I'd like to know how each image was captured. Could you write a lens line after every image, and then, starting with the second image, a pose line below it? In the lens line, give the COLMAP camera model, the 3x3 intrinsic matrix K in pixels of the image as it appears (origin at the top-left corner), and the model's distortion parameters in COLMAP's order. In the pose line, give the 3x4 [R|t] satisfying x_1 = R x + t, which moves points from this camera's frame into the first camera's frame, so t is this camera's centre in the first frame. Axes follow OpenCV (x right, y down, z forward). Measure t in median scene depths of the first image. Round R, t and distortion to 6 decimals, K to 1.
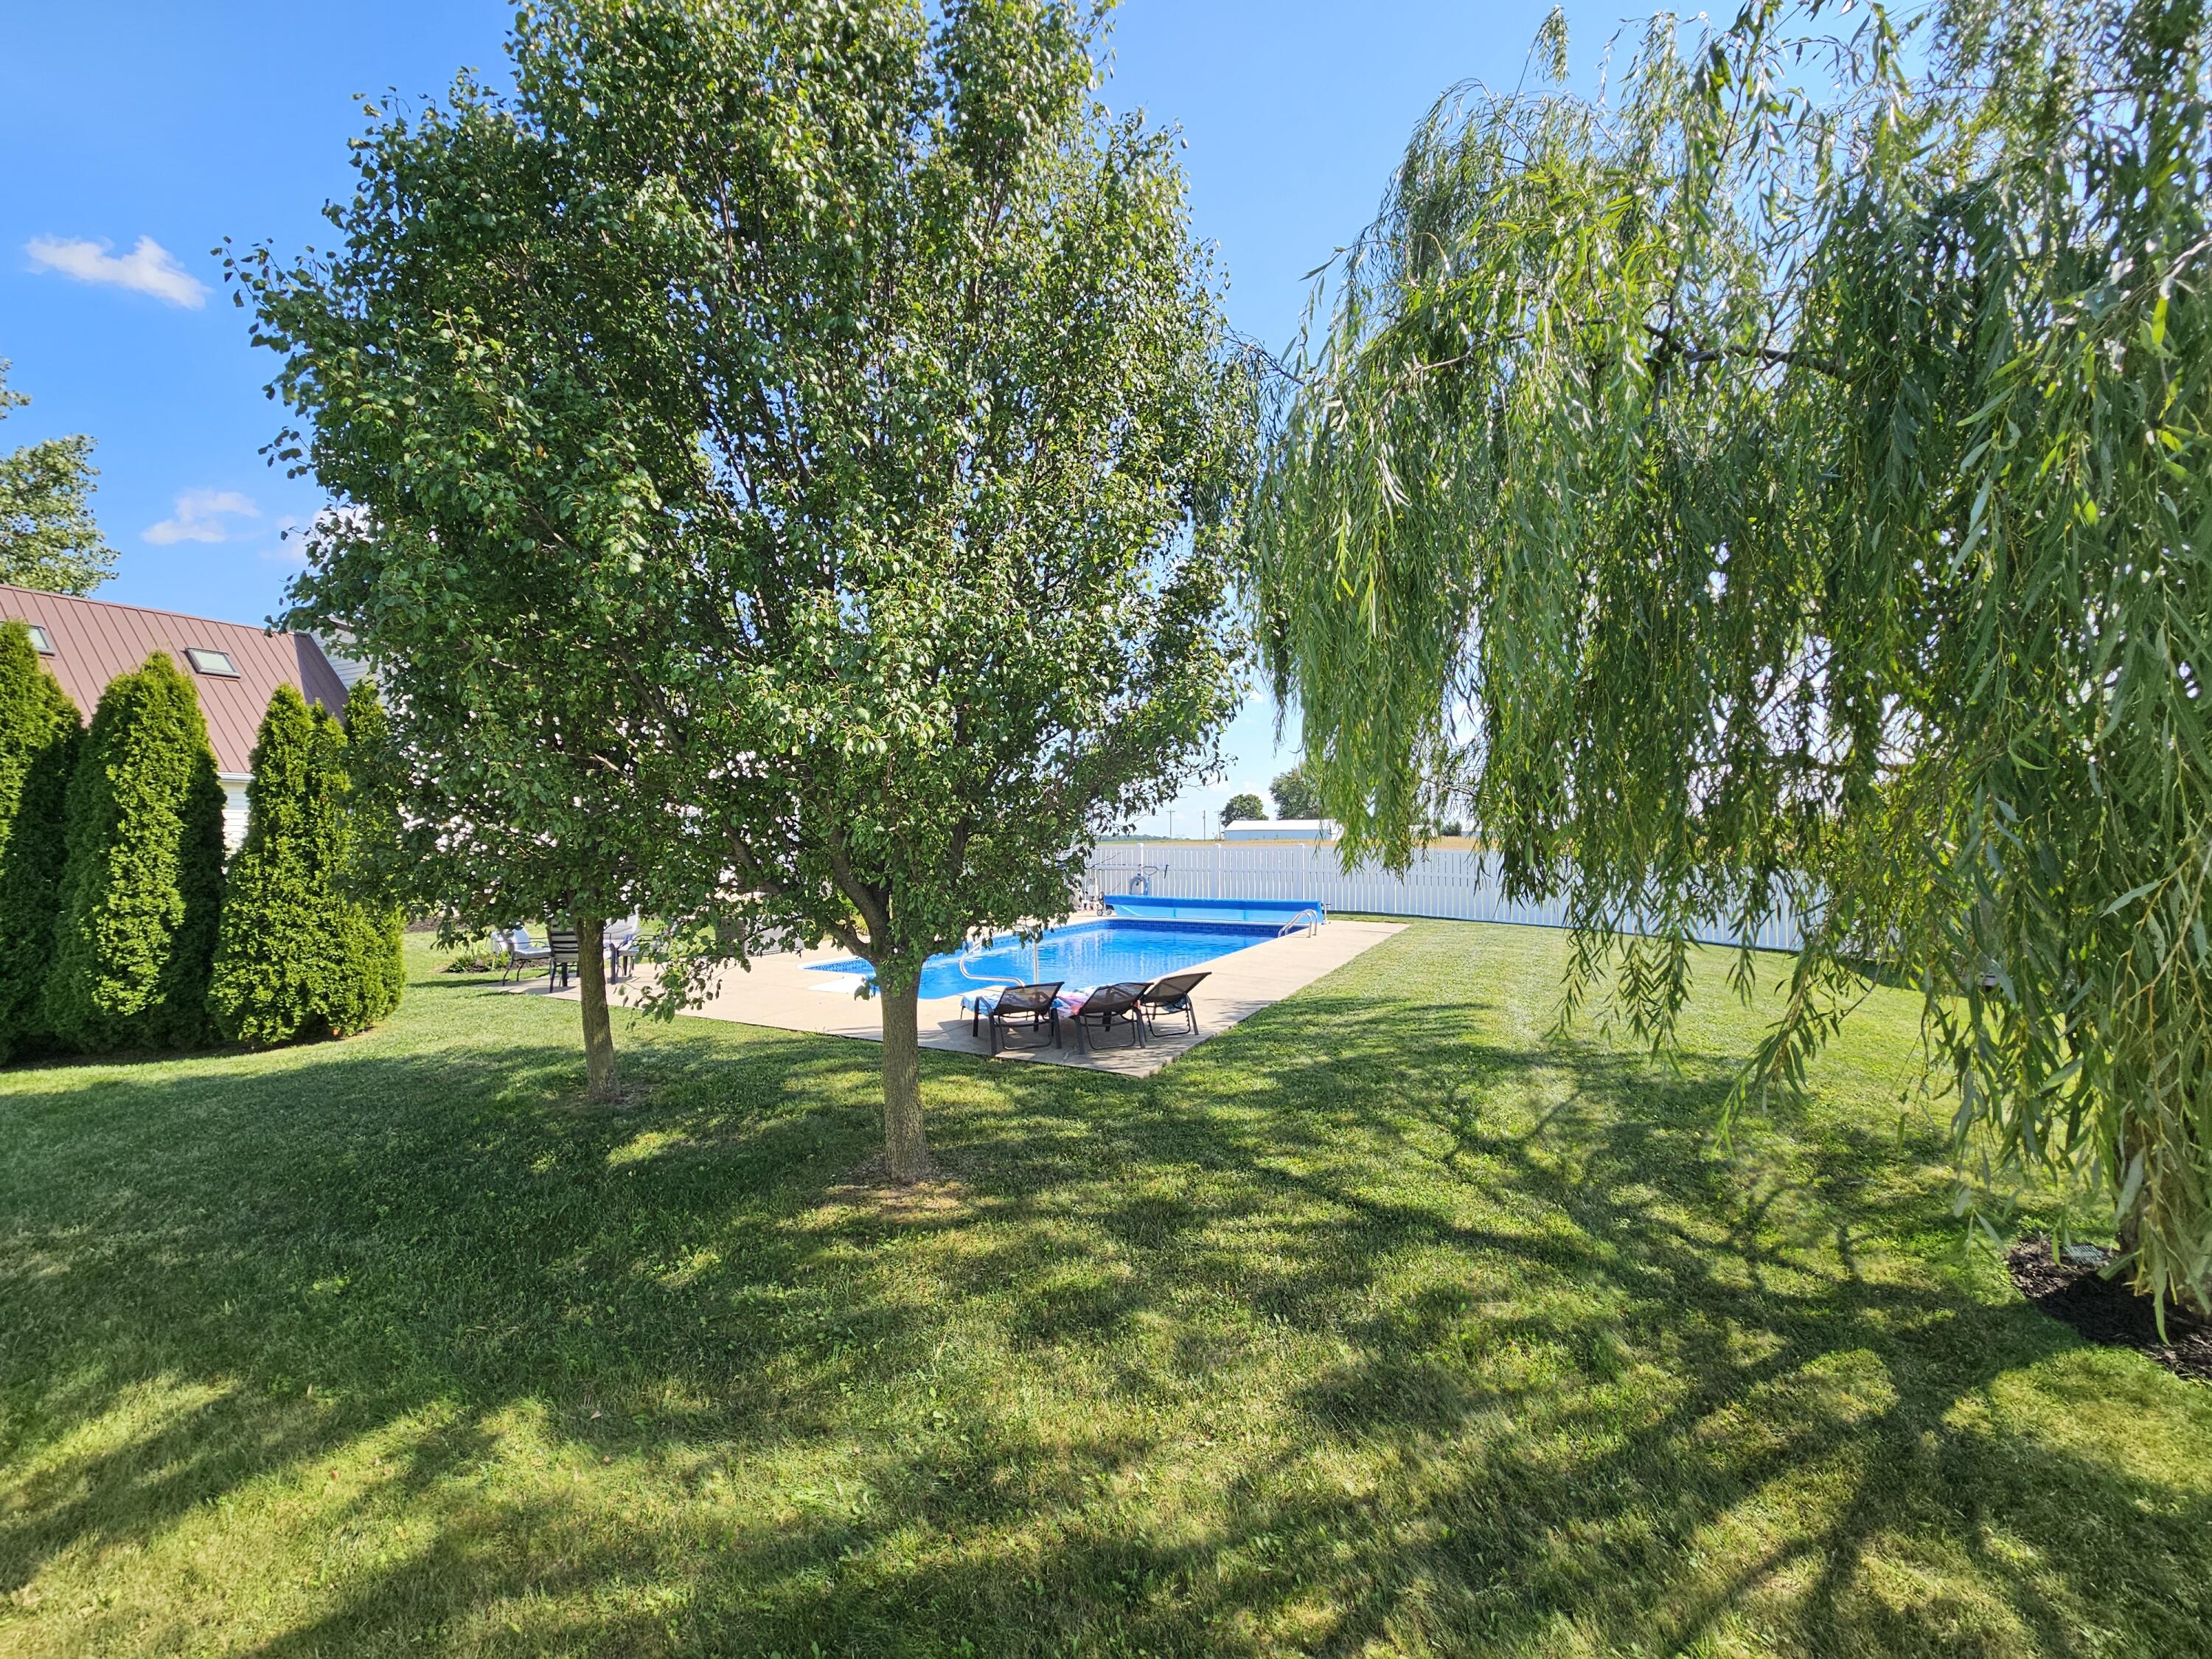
lens RADIAL K [[954.2, 0, 1106.0], [0, 954.2, 829.5], [0, 0, 1]] dist [0.000653, 0.000050]
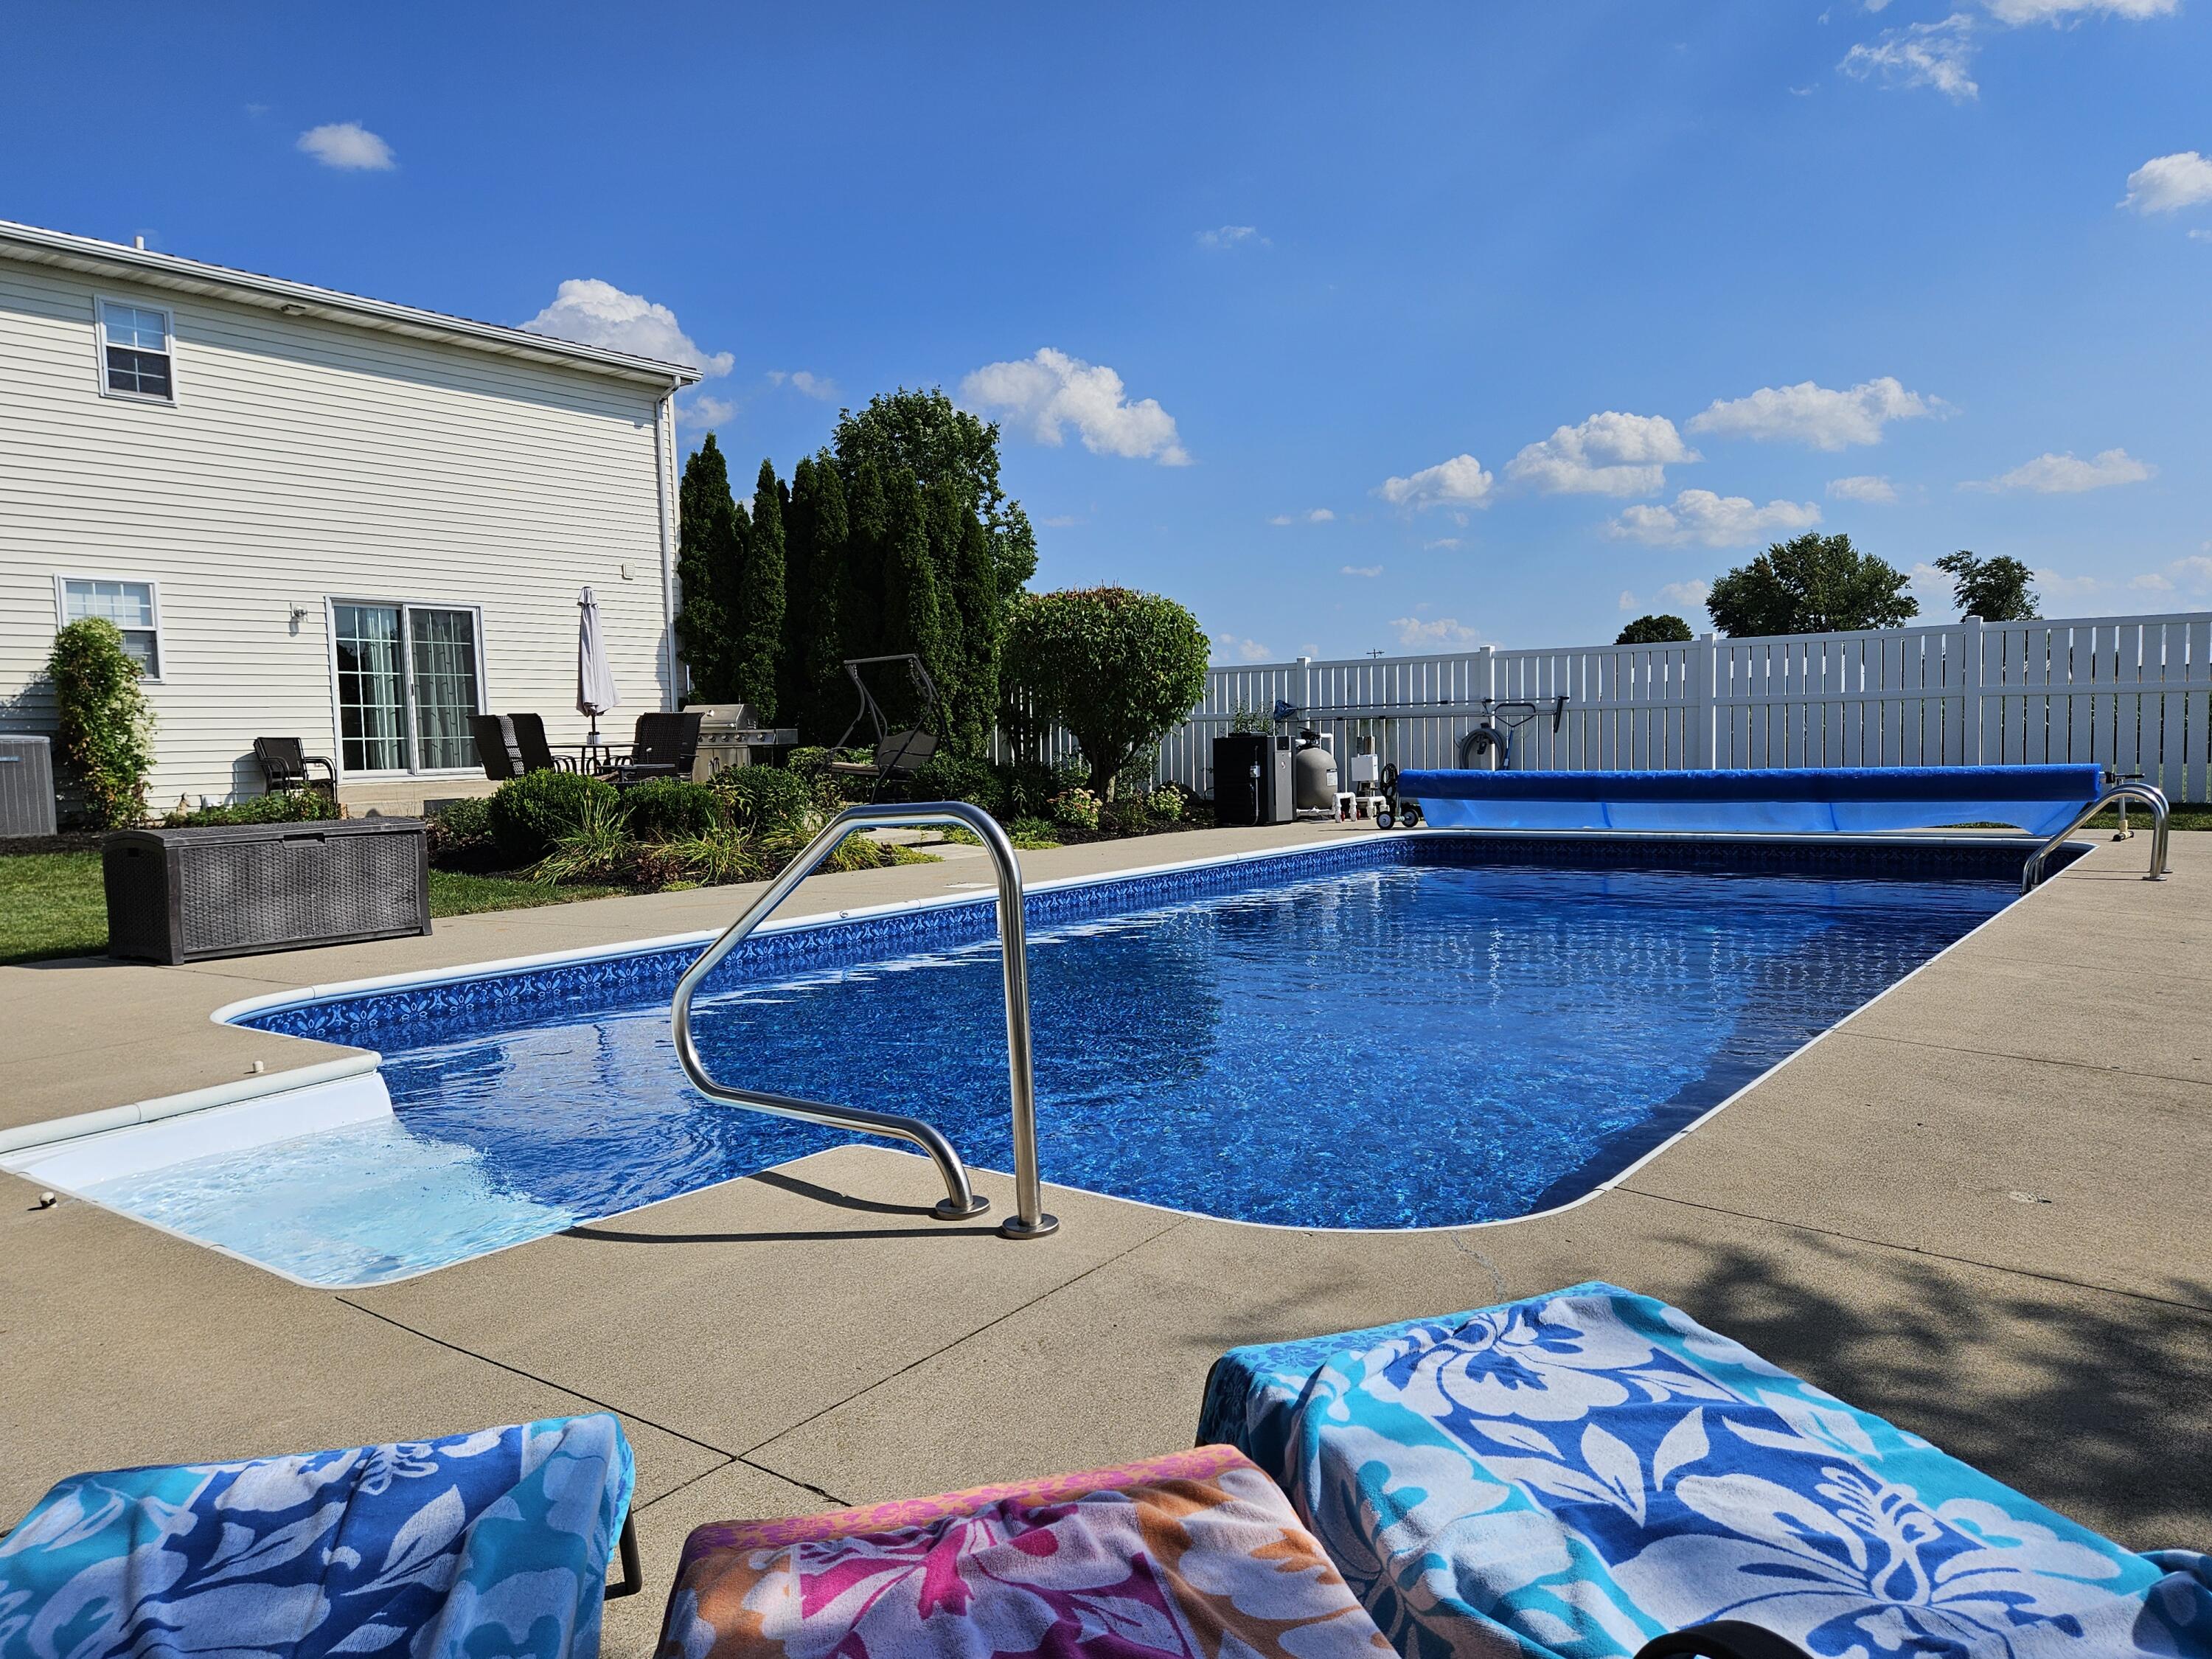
lens RADIAL K [[1542.4, 0, 1097.1], [0, 1542.4, 846.1], [0, 0, 1]] dist [0.092144, -0.090720]
pose [[0.983881, -0.014313, -0.178252, -0.043600], [0.029456, 0.996147, 0.082601, 0.194613], [0.176383, -0.086520, 0.980512, 1.723798]]
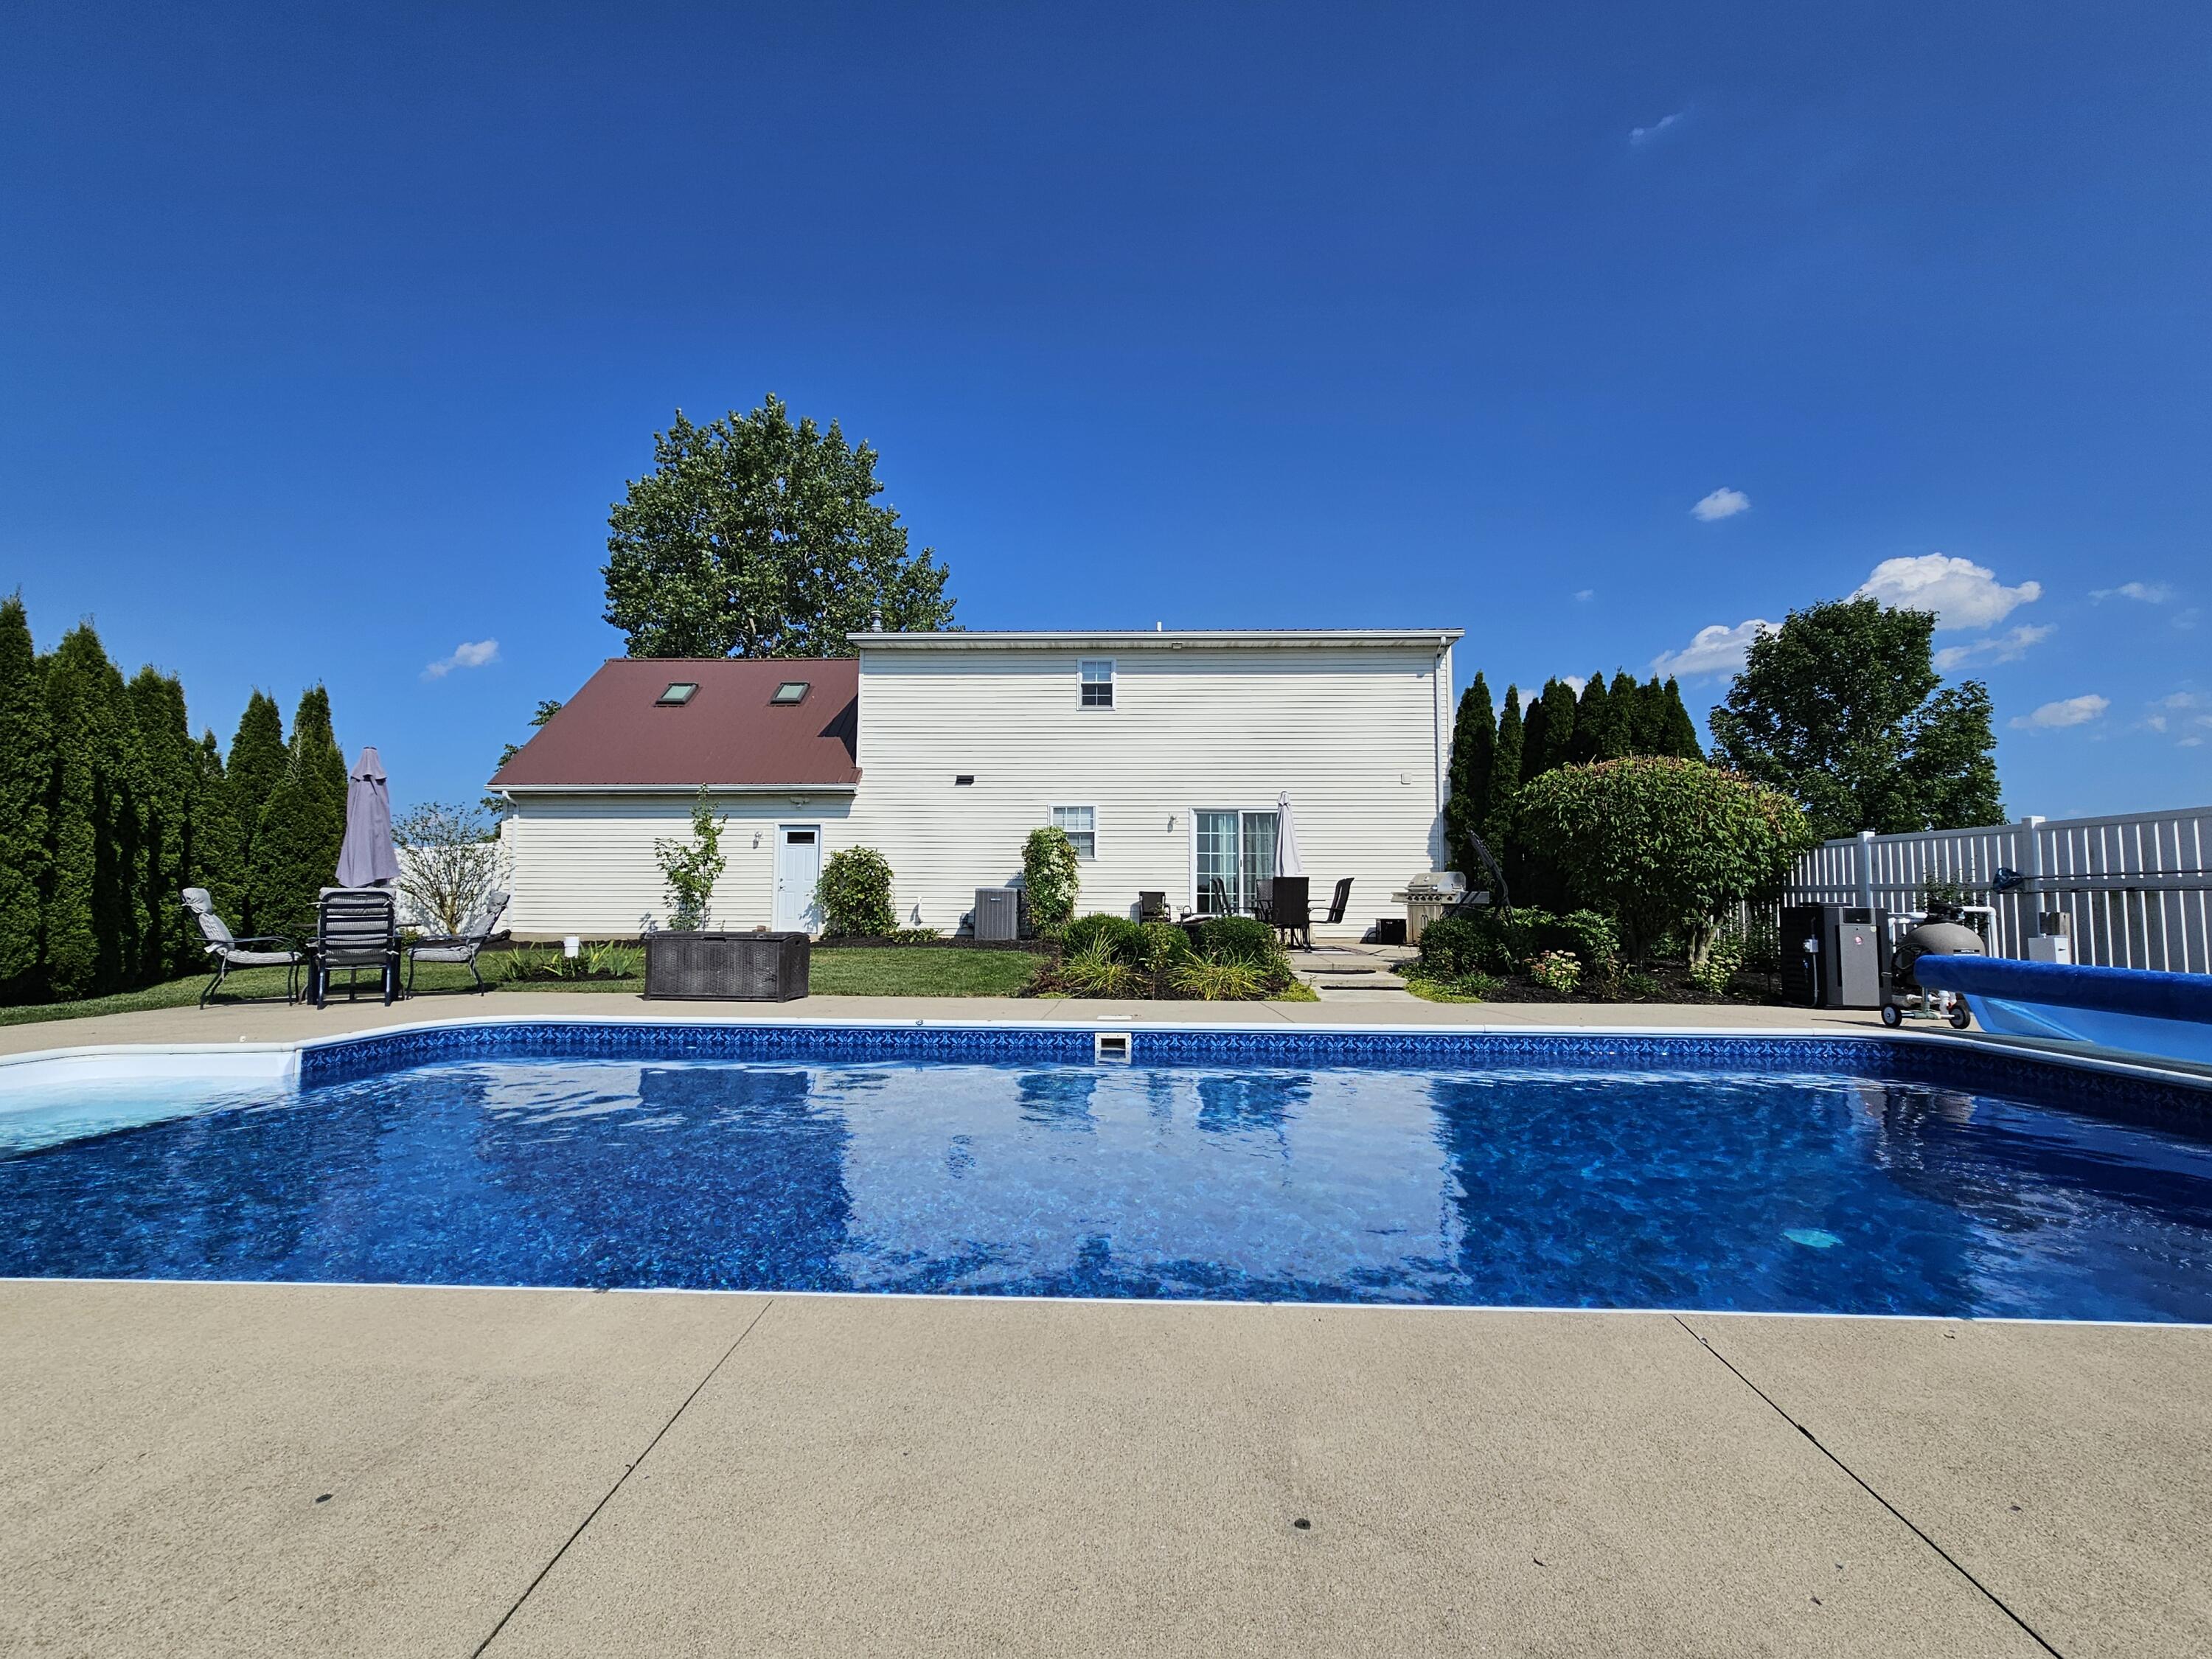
lens RADIAL K [[1004.7, 0, 1106.0], [0, 1004.7, 829.5], [0, 0, 1]] dist [-0.000356, 0.000324]
pose [[0.417963, -0.068682, -0.905864, 0.755878], [0.004585, 0.997285, -0.073498, 0.226651], [0.908452, 0.026567, 0.417143, 2.845815]]
